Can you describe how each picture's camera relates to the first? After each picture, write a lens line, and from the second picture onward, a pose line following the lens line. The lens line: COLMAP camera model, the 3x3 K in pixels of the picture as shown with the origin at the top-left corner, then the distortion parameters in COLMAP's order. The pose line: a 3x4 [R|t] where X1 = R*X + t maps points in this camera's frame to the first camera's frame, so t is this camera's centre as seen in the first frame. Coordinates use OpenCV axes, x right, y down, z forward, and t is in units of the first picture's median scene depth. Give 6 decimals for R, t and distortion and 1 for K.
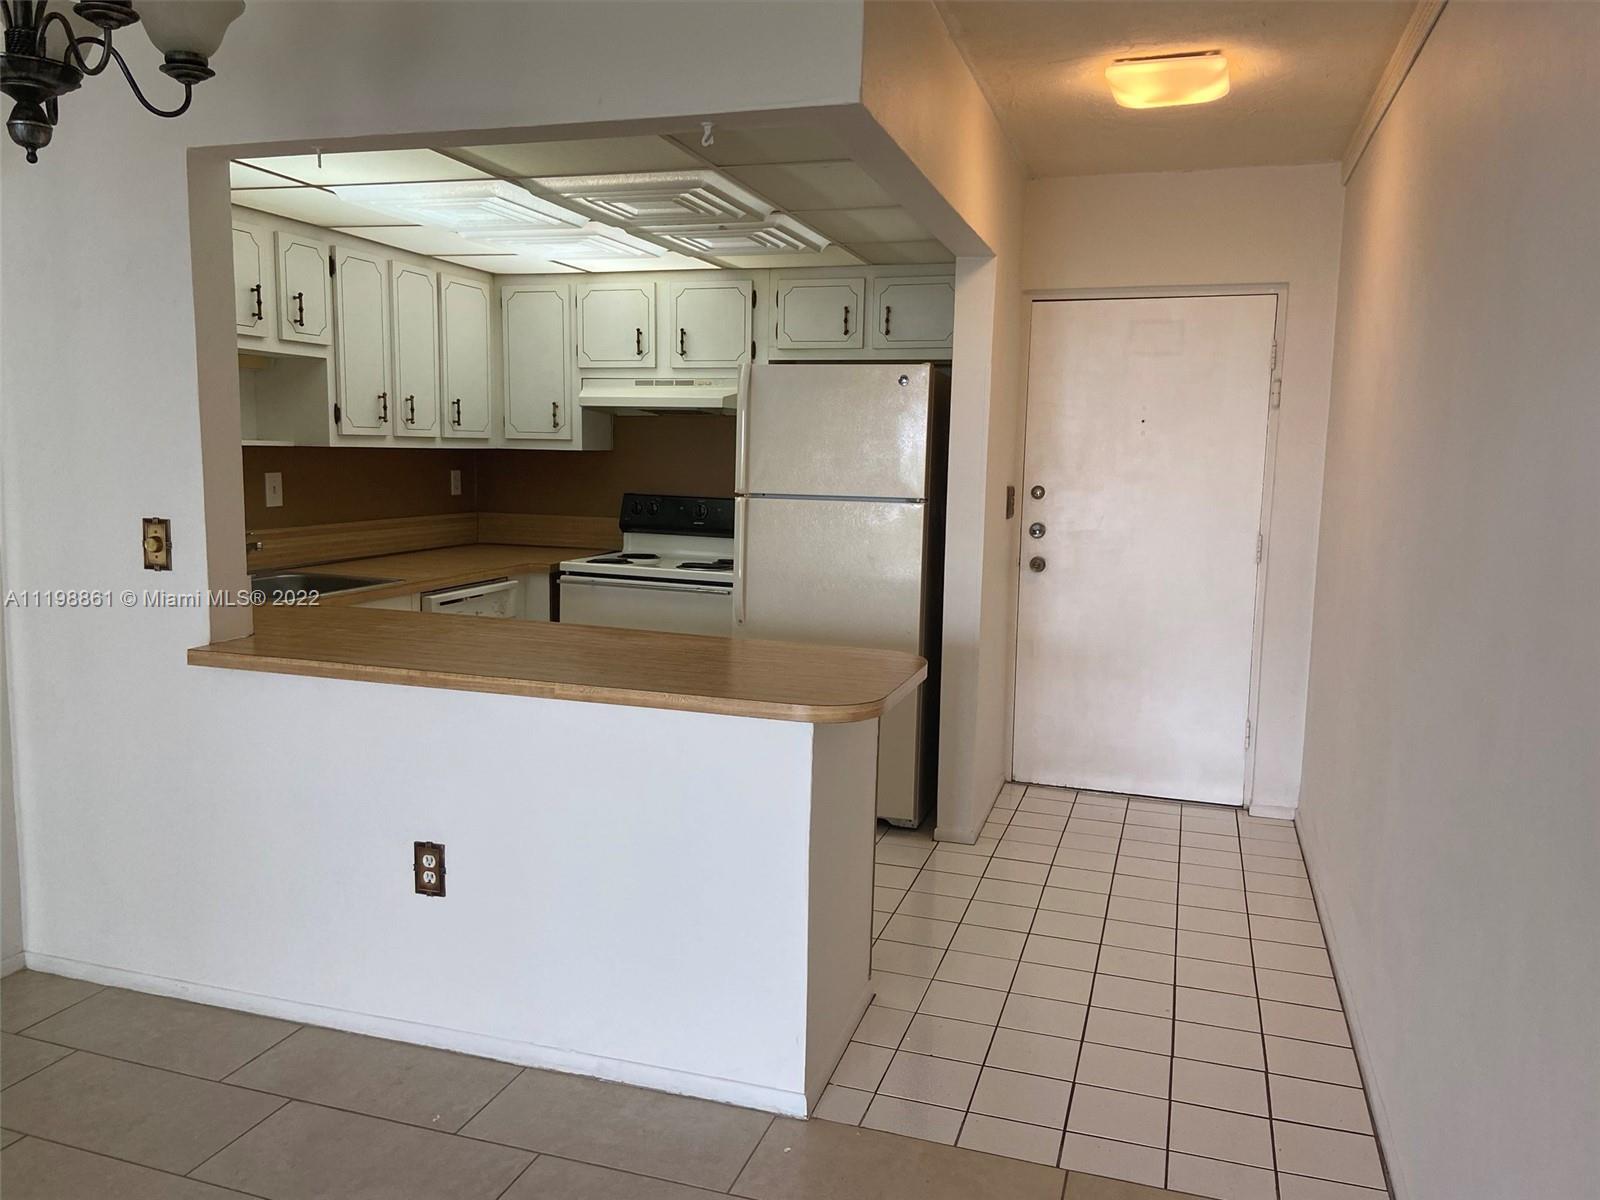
lens RADIAL K [[1202.4, 0, 790.0], [0, 1202.4, 601.2], [0, 0, 1]] dist [0.120794, -0.147909]
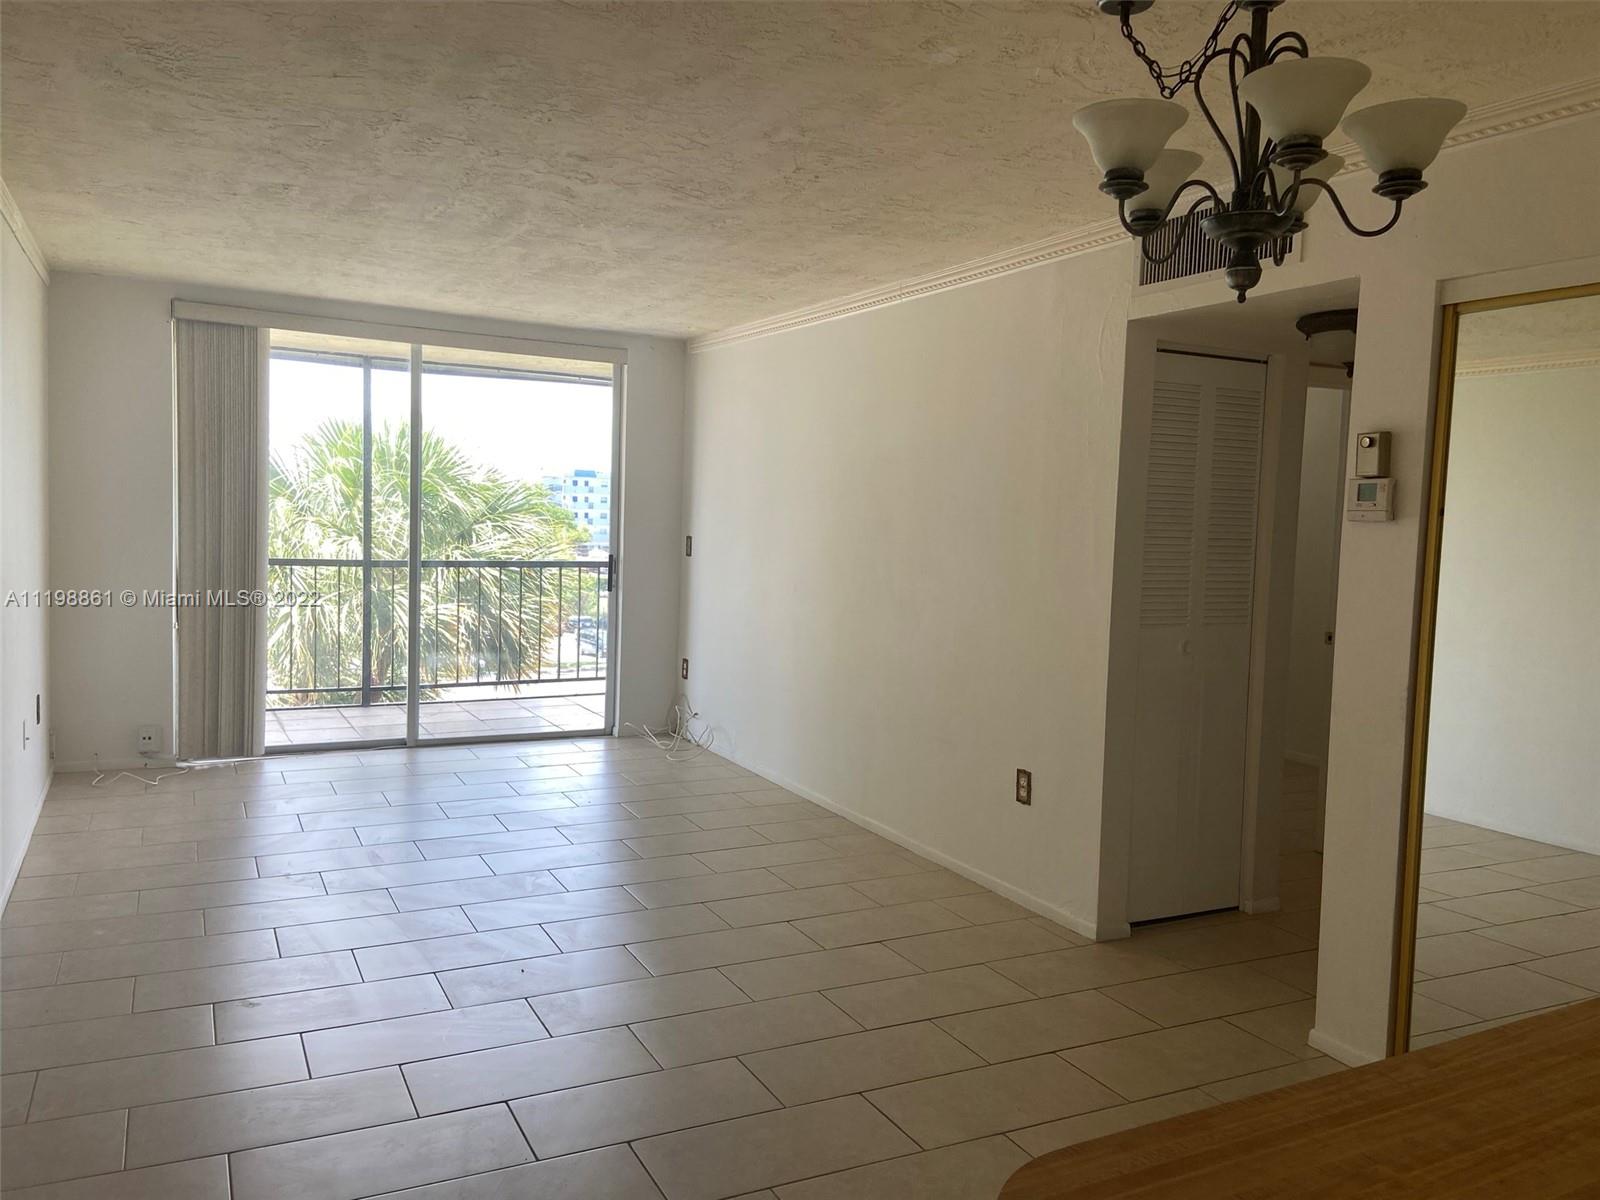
lens RADIAL K [[1204.8, 0, 800.0], [0, 1204.8, 600.0], [0, 0, 1]] dist [0.121448, -0.154081]
pose [[-0.703336, 0.010602, -0.710779, 0.190784], [-0.134569, 0.979823, 0.147774, -0.078299], [0.698004, 0.199583, -0.687718, 0.608058]]
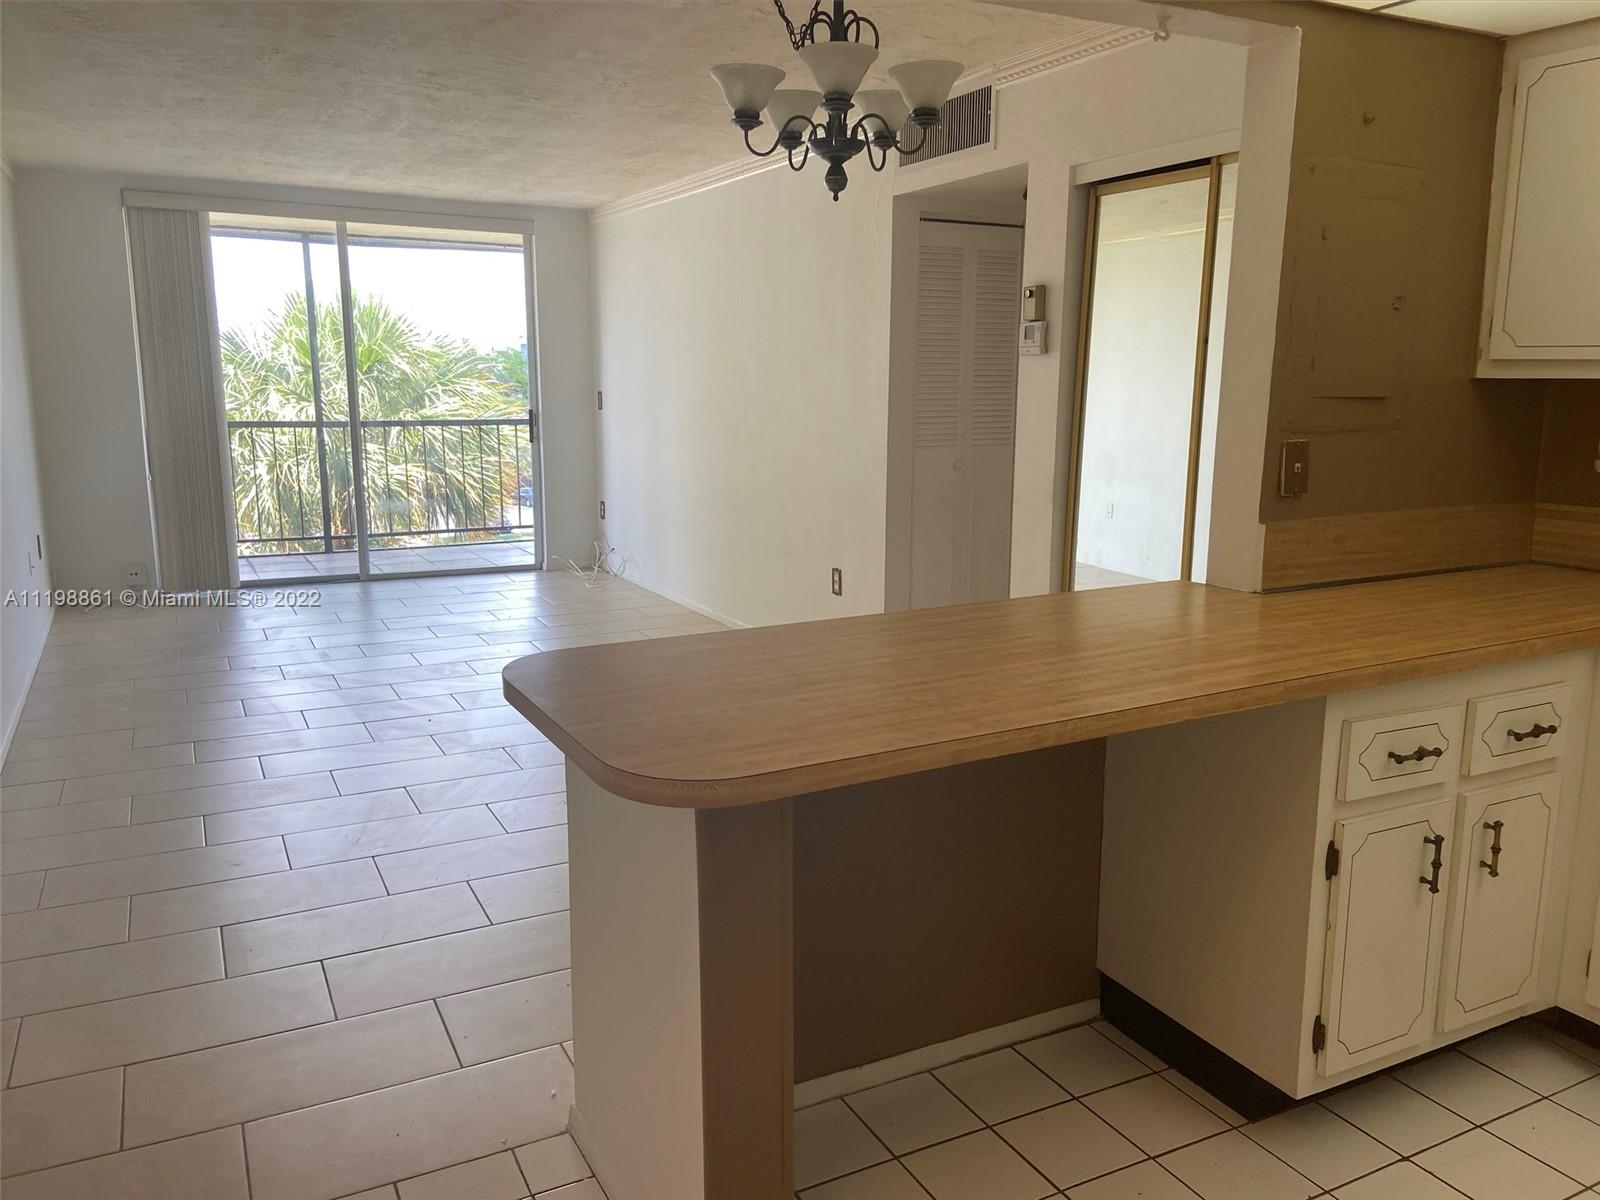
lens RADIAL K [[1202.4, 0, 790.0], [0, 1202.4, 601.2], [0, 0, 1]] dist [0.120794, -0.147909]
pose [[-0.702417, 0.109912, -0.703229, 0.259599], [-0.107458, 0.960305, 0.257425, -0.099200], [0.703608, 0.256387, -0.662723, 0.861858]]
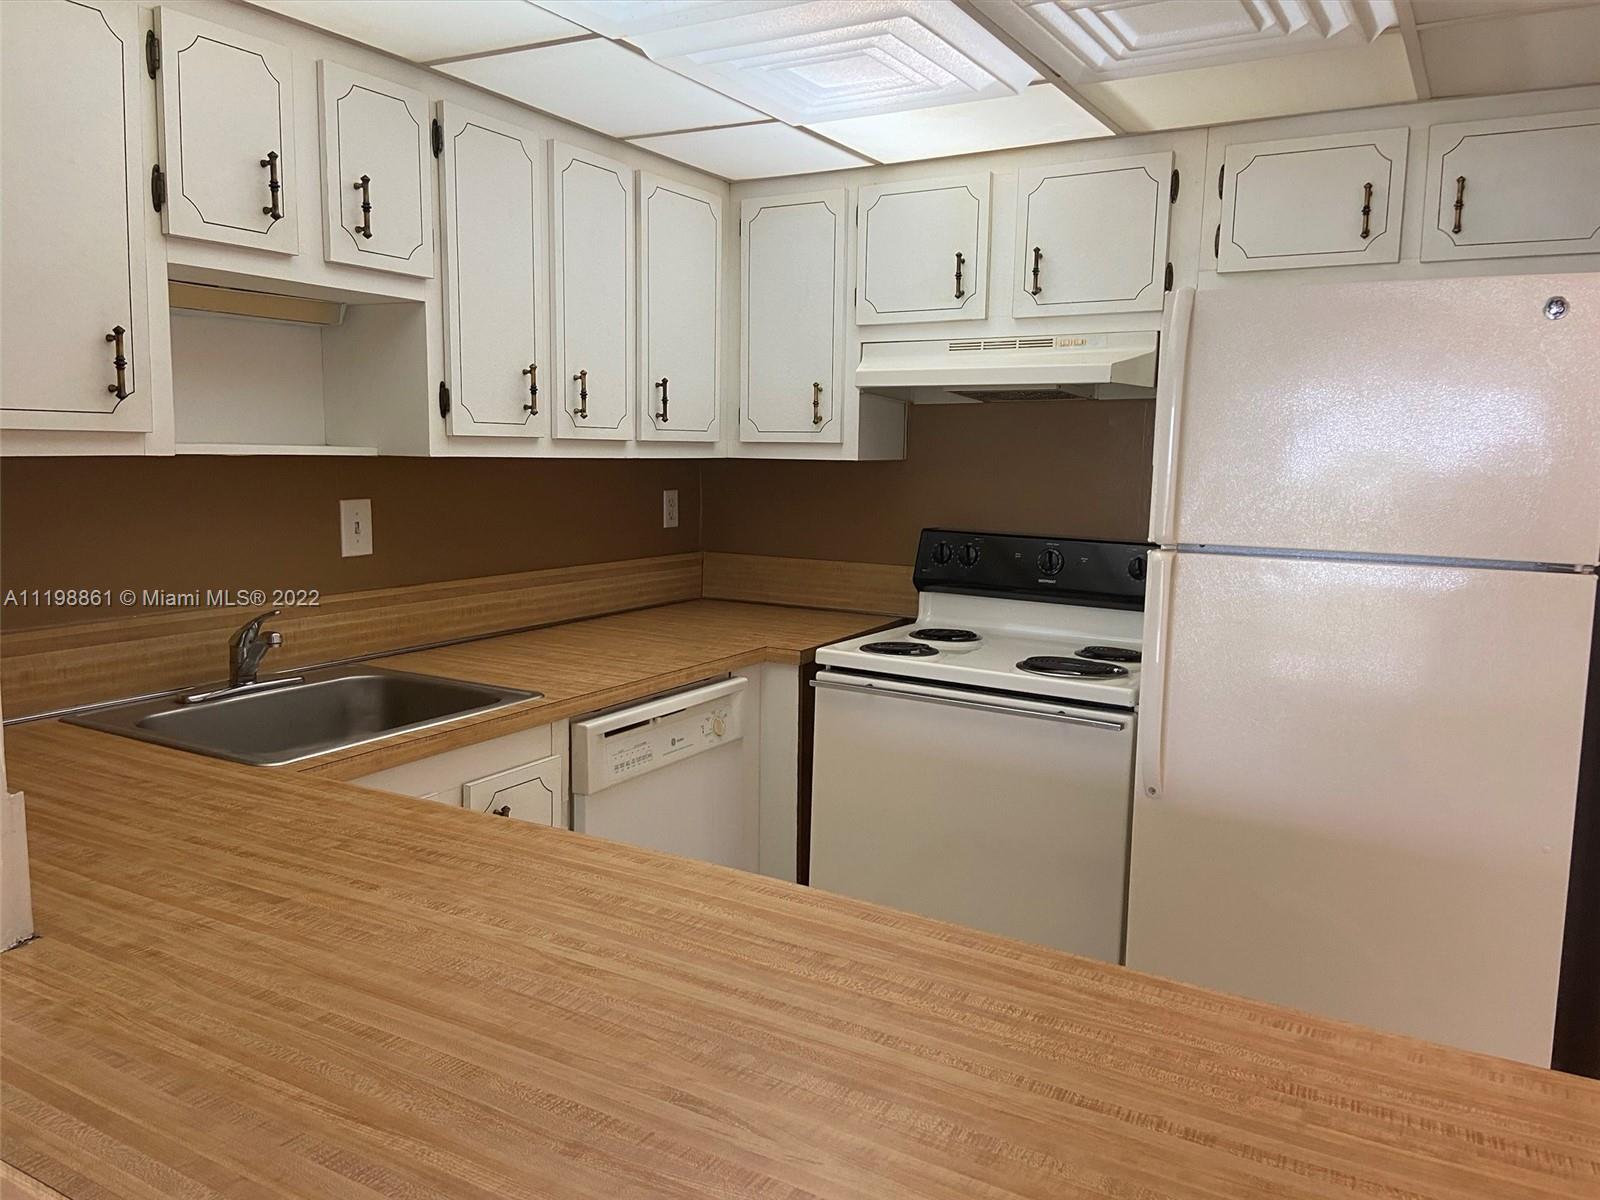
lens RADIAL K [[1204.8, 0, 800.0], [0, 1204.8, 600.0], [0, 0, 1]] dist [0.121448, -0.154081]
pose [[0.977166, 0.025515, -0.210941, -0.075342], [-0.026547, 0.999645, -0.002060, -0.056133], [0.210814, 0.007612, 0.977497, 0.427276]]
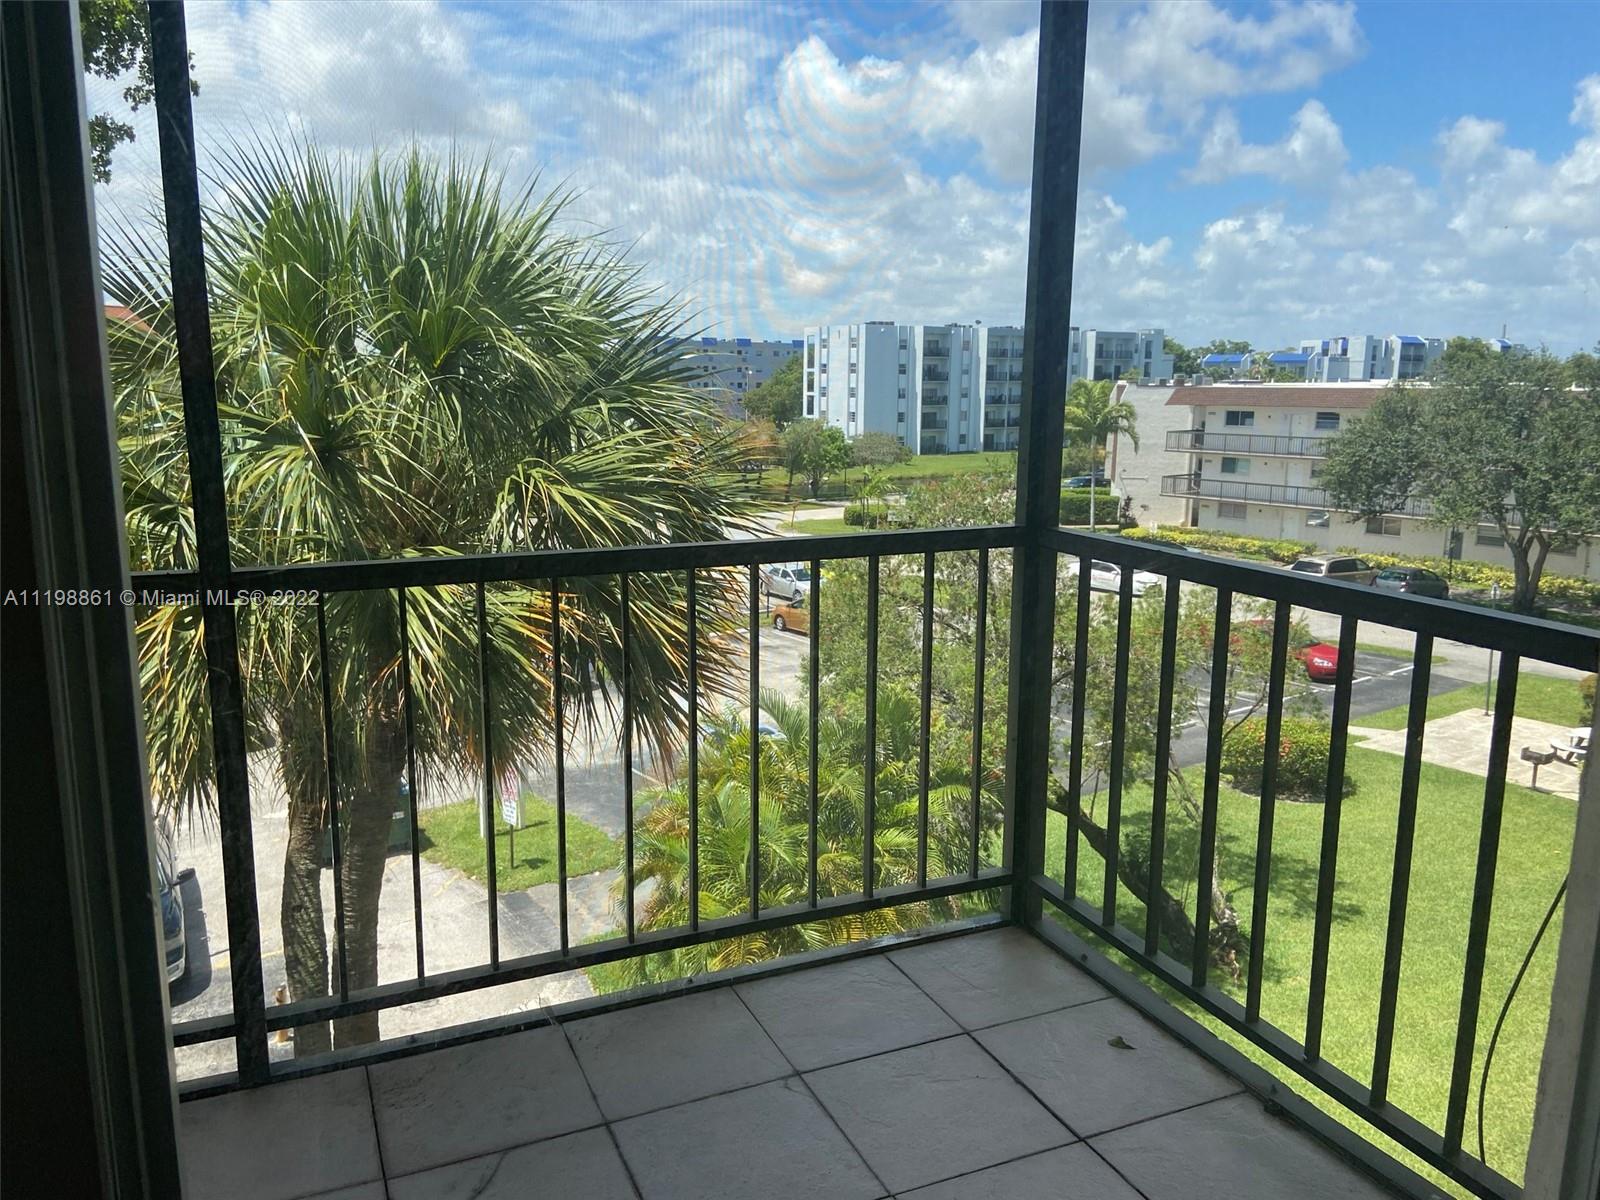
lens RADIAL K [[1204.8, 0, 800.0], [0, 1204.8, 600.0], [0, 0, 1]] dist [0.121448, -0.154081]
pose [[-0.744056, 0.098816, -0.660770, -0.522057], [-0.106697, 0.958735, 0.263520, 0.082769], [0.659543, 0.266576, -0.702809, -0.654333]]
